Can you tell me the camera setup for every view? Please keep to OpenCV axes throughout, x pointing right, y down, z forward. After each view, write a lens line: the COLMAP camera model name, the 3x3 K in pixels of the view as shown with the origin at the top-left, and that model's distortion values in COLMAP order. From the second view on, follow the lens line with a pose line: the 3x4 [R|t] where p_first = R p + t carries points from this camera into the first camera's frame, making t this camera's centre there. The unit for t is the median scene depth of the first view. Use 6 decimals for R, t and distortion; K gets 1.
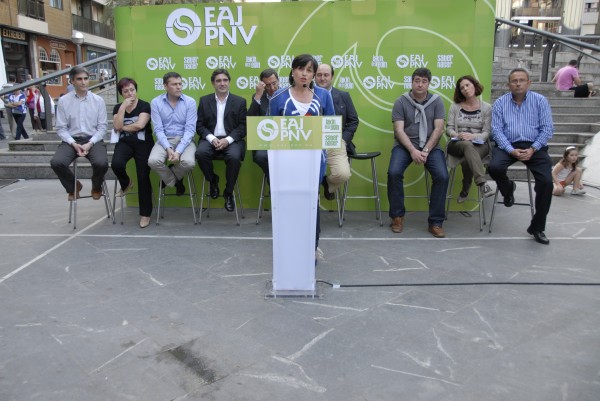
lens RADIAL K [[503.4, 0, 292.9], [0, 503.4, 198.6], [0, 0, 1]] dist [-0.120185, 0.091094]
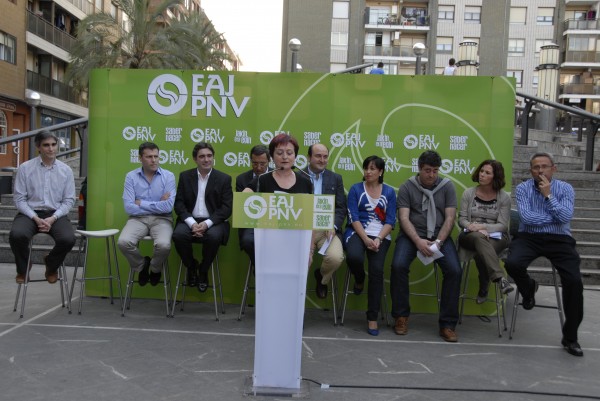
lens RADIAL K [[630.2, 0, 294.7], [0, 630.2, 202.9], [0, 0, 1]] dist [0.005549, 0.000000]
pose [[0.999235, 0.038509, 0.006852, 0.009368], [-0.036803, 0.984991, -0.168639, 0.032390], [-0.013243, 0.168258, 0.985654, -0.101731]]
